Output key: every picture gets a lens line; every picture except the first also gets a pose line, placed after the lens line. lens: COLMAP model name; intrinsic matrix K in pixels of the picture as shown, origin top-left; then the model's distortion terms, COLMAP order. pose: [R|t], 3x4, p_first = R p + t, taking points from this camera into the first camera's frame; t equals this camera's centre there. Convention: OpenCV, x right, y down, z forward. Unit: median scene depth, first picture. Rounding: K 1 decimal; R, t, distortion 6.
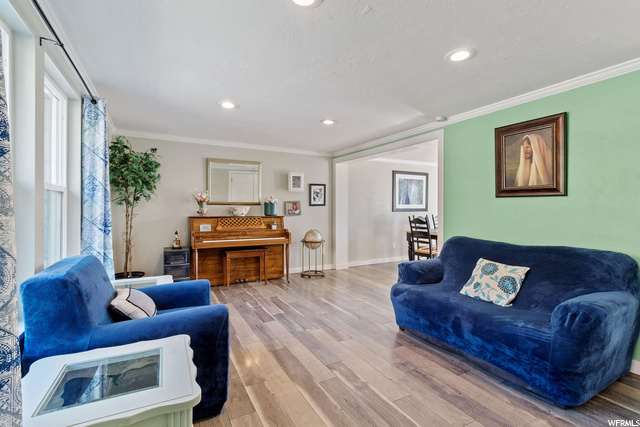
lens RADIAL K [[296.5, 0, 325.0], [0, 296.5, 217.7], [0, 0, 1]] dist [0.003147, 0.000186]
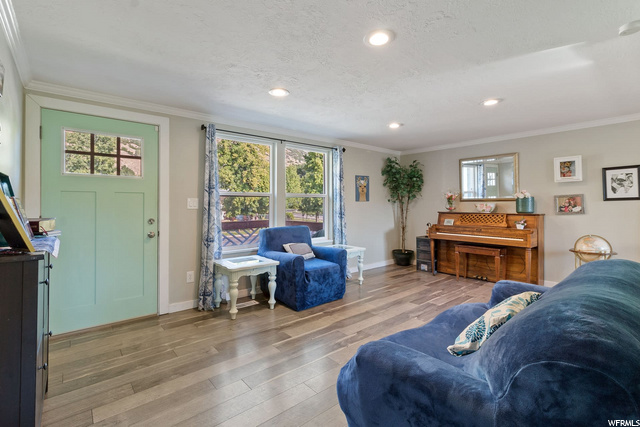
lens RADIAL K [[296.5, 0, 326.2], [0, 296.5, 200.0], [0, 0, 1]] dist [0.003147, 0.000186]
pose [[0.201340, -0.027894, -0.979124, 0.687687], [-0.031610, 0.998889, -0.034957, 0.004206], [0.979011, 0.037988, 0.200234, 0.341993]]
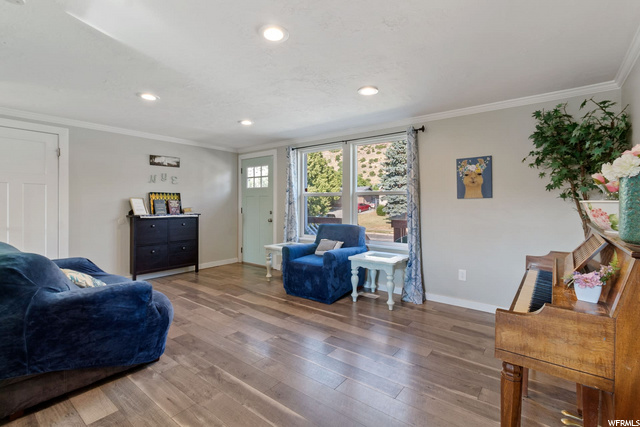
lens RADIAL K [[296.5, 0, 320.0], [0, 296.5, 204.7], [0, 0, 1]] dist [0.003147, 0.000186]
pose [[-0.923711, -0.002306, -0.383084, 0.123540], [-0.020956, 0.998789, 0.044517, -0.052926], [0.382518, 0.049149, -0.922640, 1.391841]]
